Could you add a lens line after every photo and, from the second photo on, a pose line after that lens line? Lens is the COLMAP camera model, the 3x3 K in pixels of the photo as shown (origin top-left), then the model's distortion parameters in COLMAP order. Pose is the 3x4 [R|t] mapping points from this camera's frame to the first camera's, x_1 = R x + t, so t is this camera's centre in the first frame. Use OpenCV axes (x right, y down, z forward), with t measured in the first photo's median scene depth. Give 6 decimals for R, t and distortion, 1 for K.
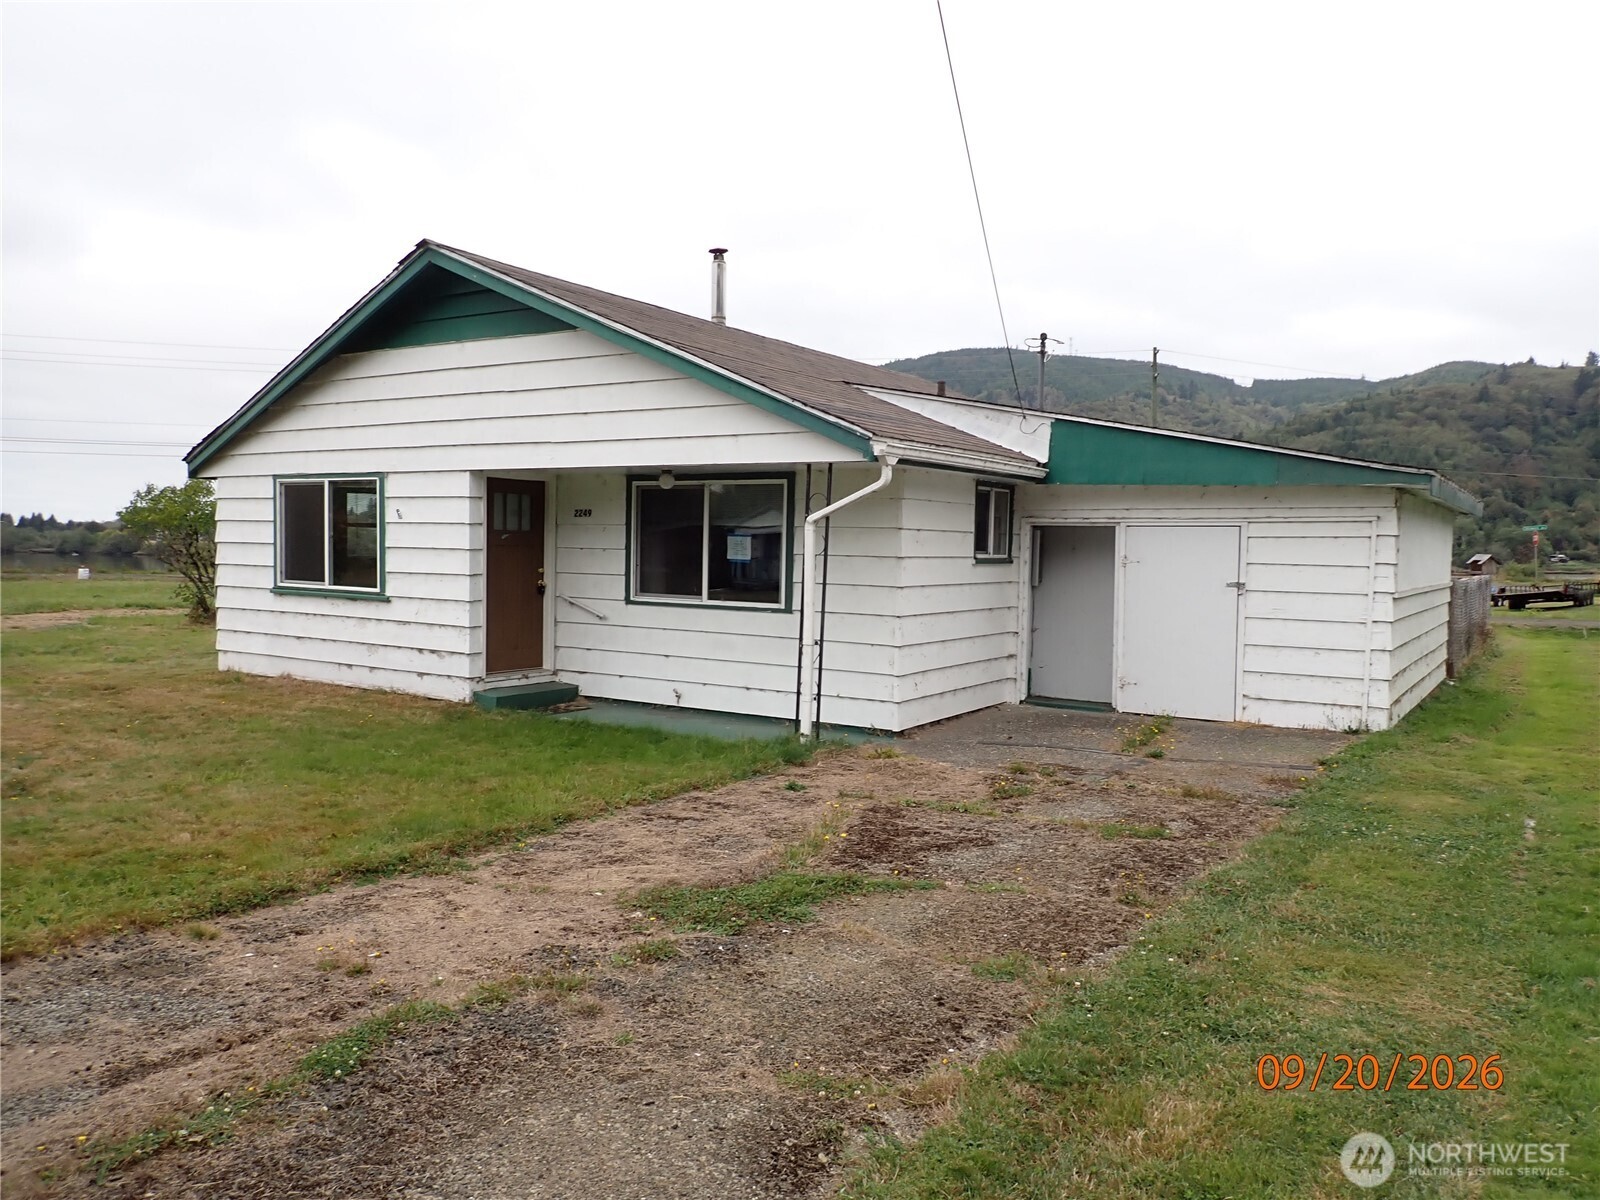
lens RADIAL K [[1159.3, 0, 800.0], [0, 1159.3, 600.0], [0, 0, 1]] dist [-0.002923, -0.001711]
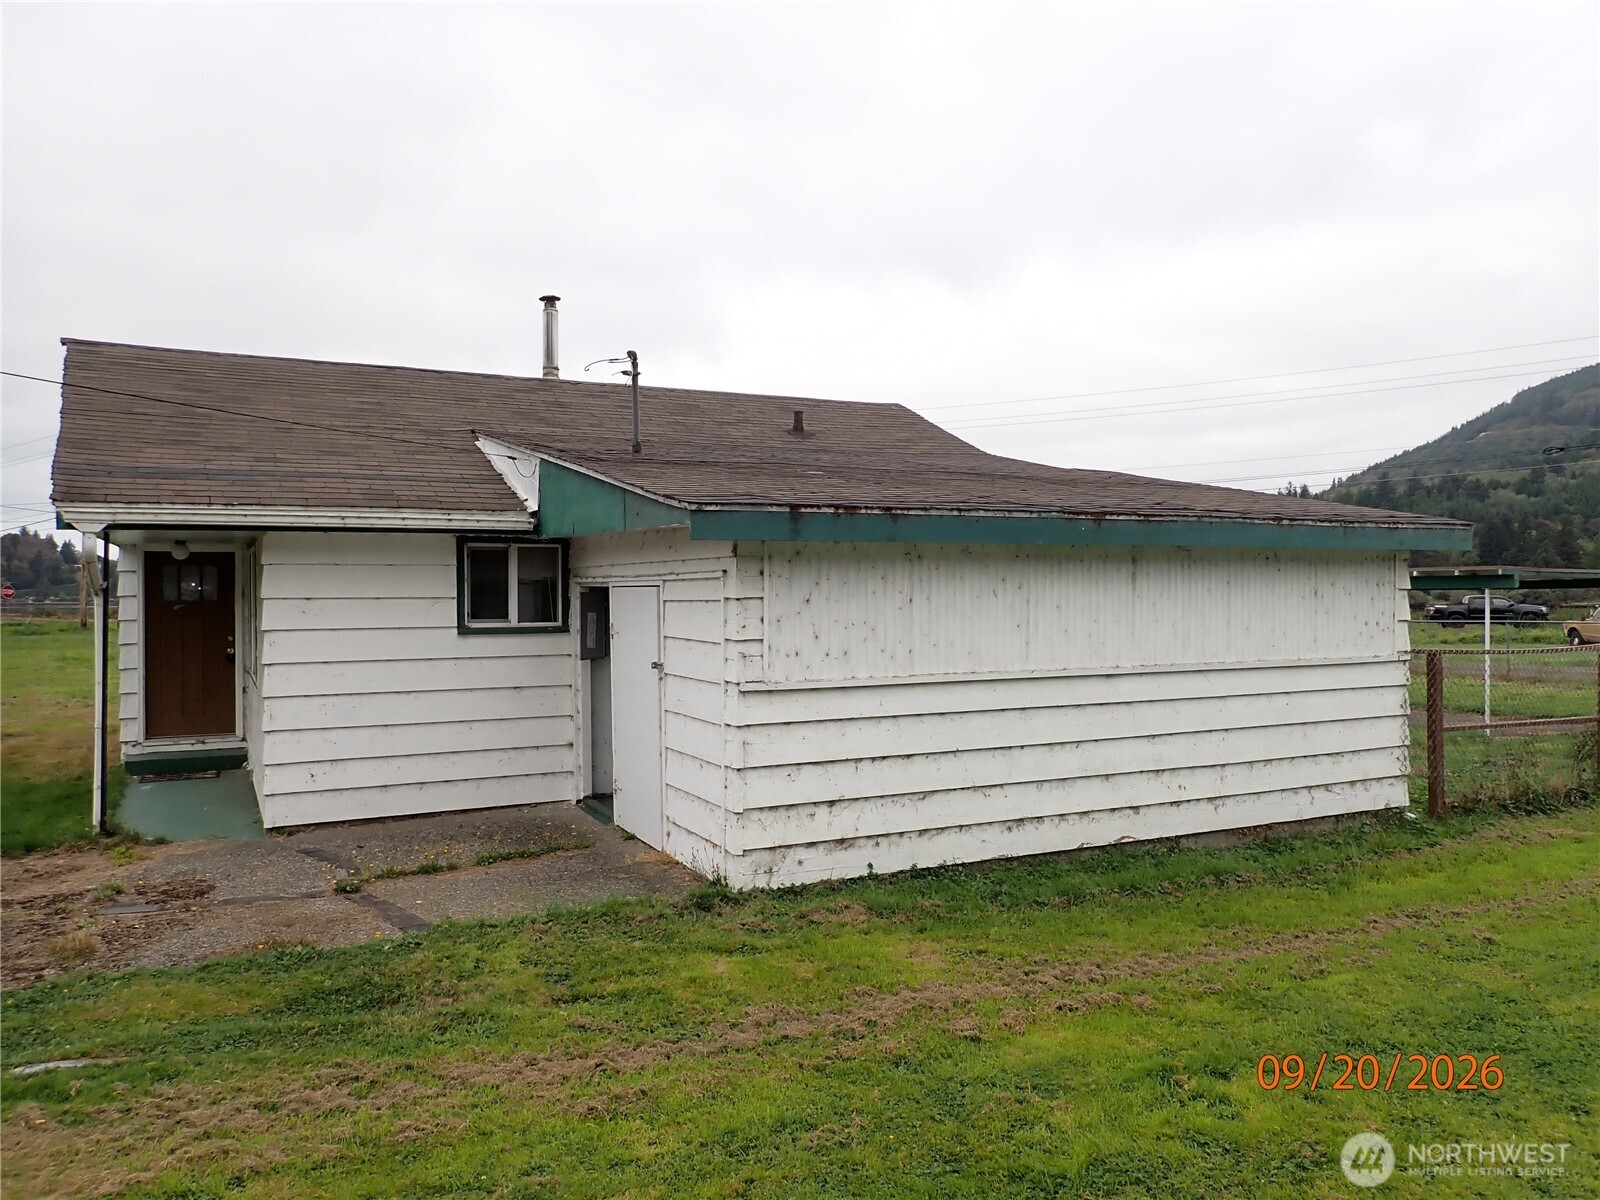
lens RADIAL K [[1159.3, 0, 800.0], [0, 1159.3, 600.0], [0, 0, 1]] dist [-0.002923, -0.001711]
pose [[0.871677, -0.013545, -0.489894, 0.753626], [-0.004891, 0.999328, -0.036333, -0.026103], [0.490057, 0.034067, 0.871024, 0.369401]]
